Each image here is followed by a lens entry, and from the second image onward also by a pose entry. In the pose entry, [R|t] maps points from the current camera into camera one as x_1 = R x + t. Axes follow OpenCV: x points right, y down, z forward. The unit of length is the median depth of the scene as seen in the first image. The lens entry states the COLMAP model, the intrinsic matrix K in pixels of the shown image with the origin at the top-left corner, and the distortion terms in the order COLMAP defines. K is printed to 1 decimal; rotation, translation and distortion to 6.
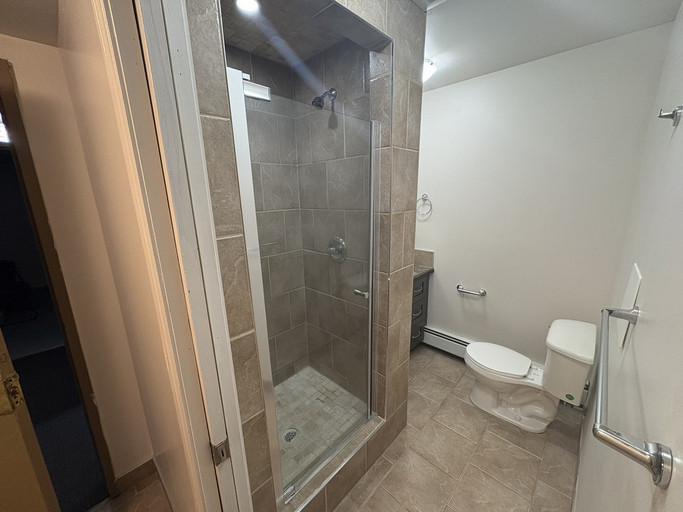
lens RADIAL K [[270.9, 0, 339.9], [0, 270.9, 256.5], [0, 0, 1]] dist [-0.000540, 0.000202]
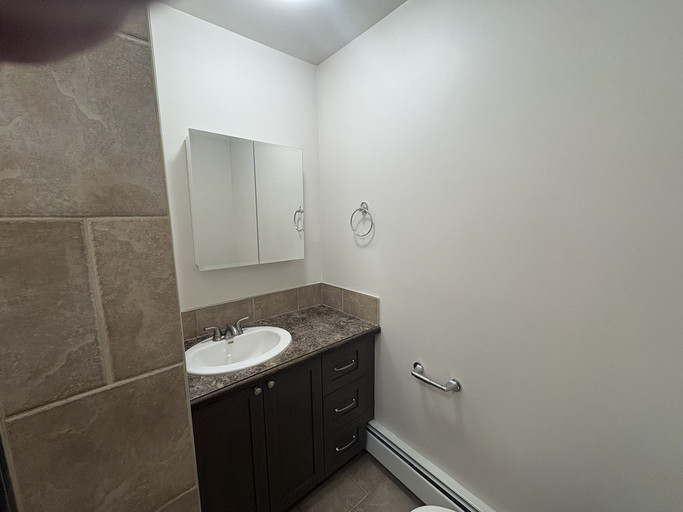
lens RADIAL K [[270.9, 0, 343.2], [0, 270.9, 256.2], [0, 0, 1]] dist [-0.000540, 0.000202]
pose [[0.995355, 0.027672, -0.092207, 0.324687], [-0.035228, 0.996063, -0.081345, -0.059444], [0.089593, 0.084216, 0.992412, 0.403420]]
